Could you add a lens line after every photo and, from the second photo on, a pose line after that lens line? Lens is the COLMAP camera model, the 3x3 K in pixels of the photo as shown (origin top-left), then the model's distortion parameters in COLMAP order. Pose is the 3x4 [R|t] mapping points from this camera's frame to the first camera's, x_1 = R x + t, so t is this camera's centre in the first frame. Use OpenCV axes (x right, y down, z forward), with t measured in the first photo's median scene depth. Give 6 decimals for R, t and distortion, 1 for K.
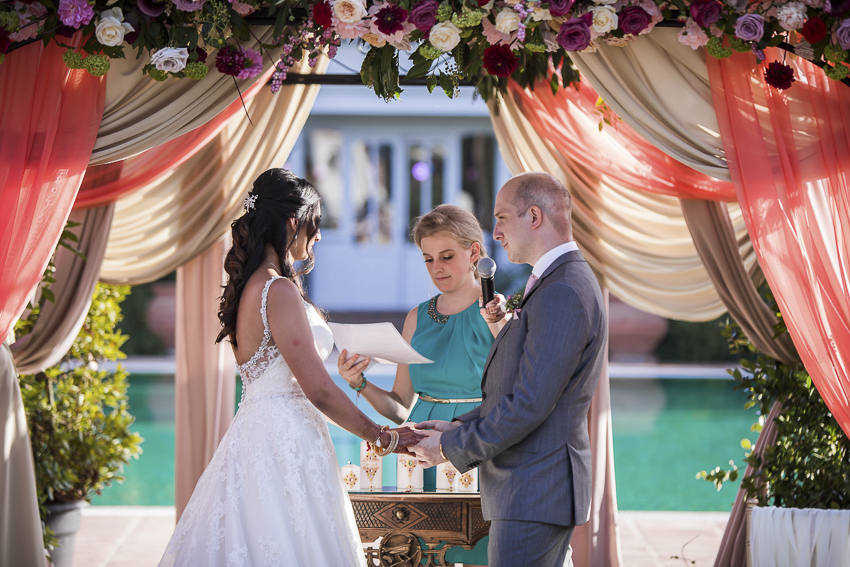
lens RADIAL K [[3098.5, 0, 425.0], [0, 3098.5, 283.5], [0, 0, 1]] dist [0.063650, 1.918300]
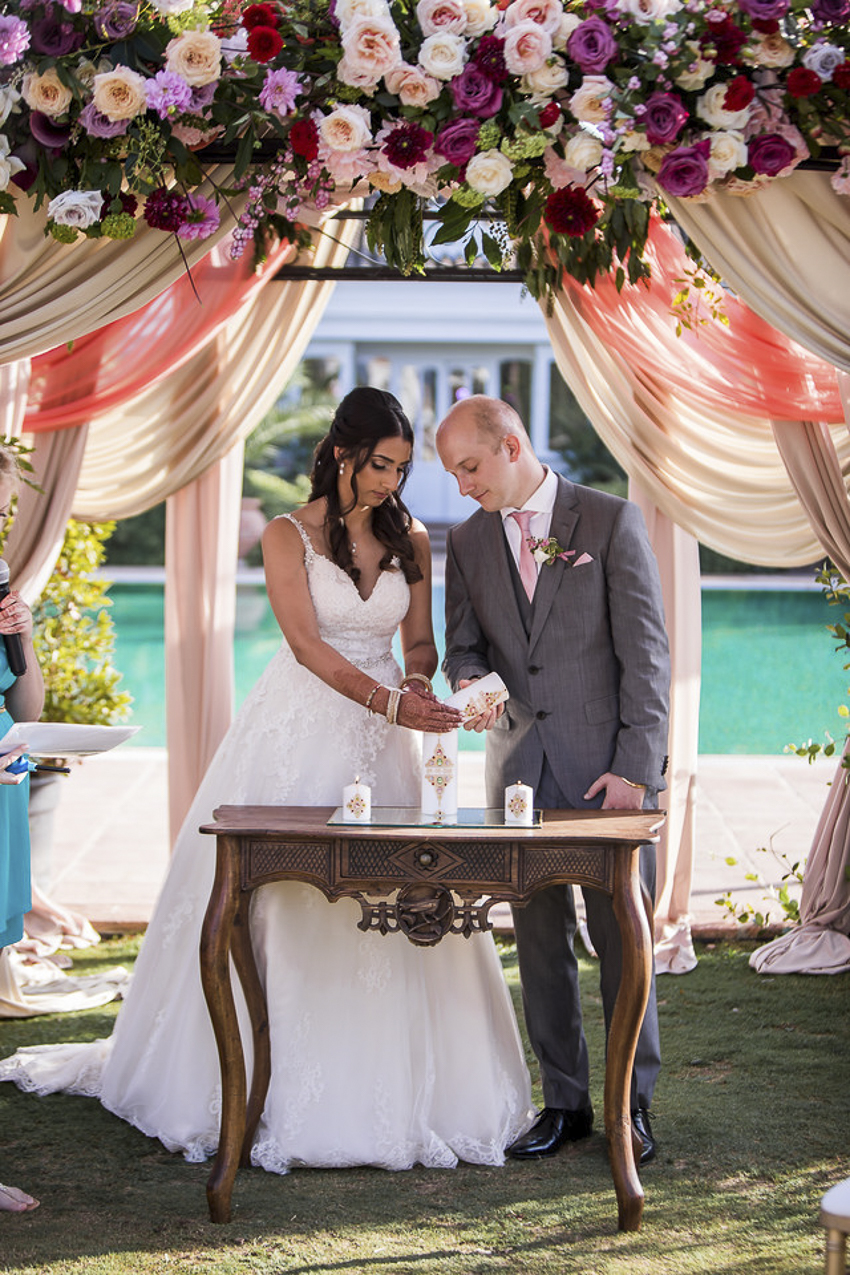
lens RADIAL K [[2670.7, 0, 425.0], [0, 2670.7, 637.5], [0, 0, 1]] dist [-0.391293, -0.111569]
pose [[0.999878, 0.002392, -0.015466, 0.001394], [-0.001545, 0.998511, 0.054530, -0.010030], [0.015573, -0.054499, 0.998392, 0.388466]]
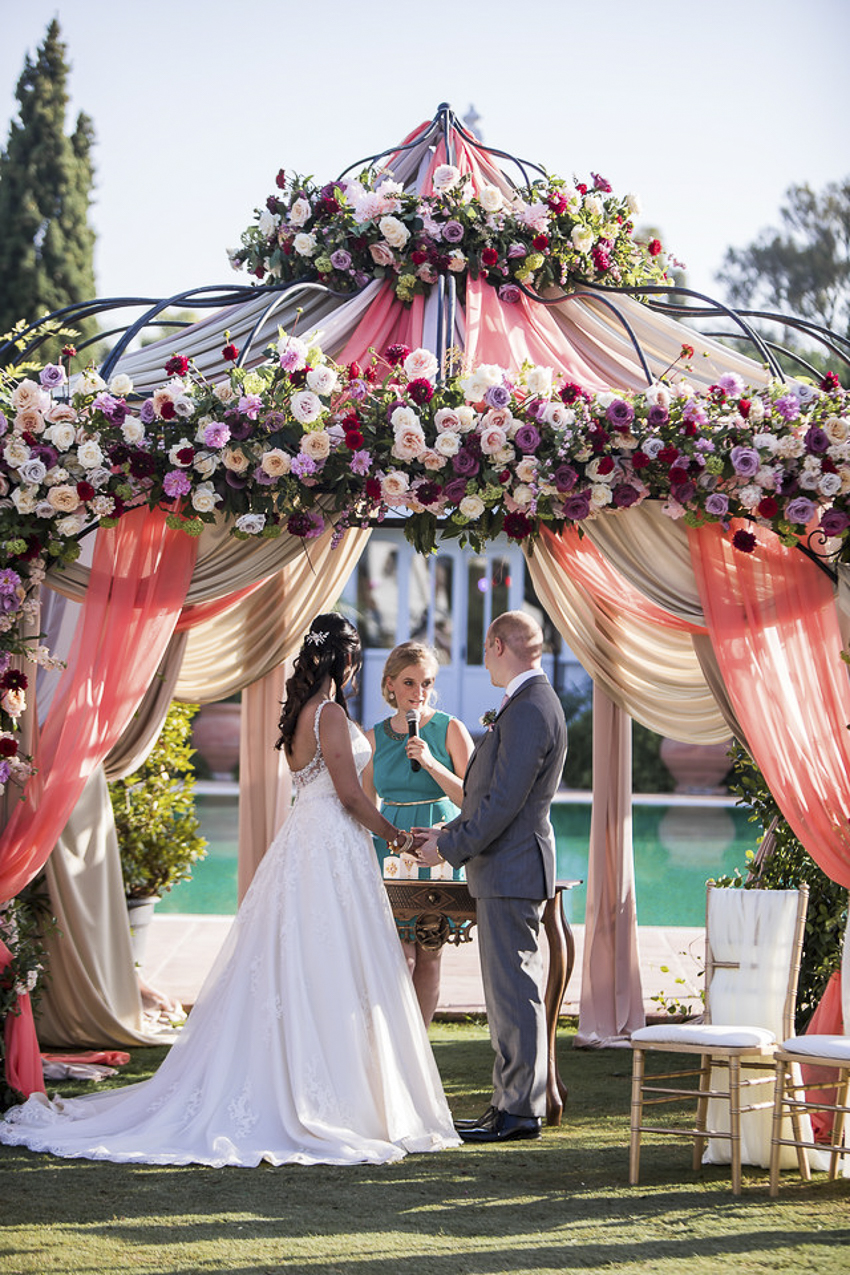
lens RADIAL K [[3523.8, 0, 427.3], [0, 3523.8, 706.1], [0, 0, 1]] dist [-0.778925, -0.081225]
pose [[0.999726, 0.014557, -0.018348, 0.013912], [-0.014555, 0.999894, 0.000240, -0.000176], [0.018349, 0.000027, 0.999832, -0.364032]]
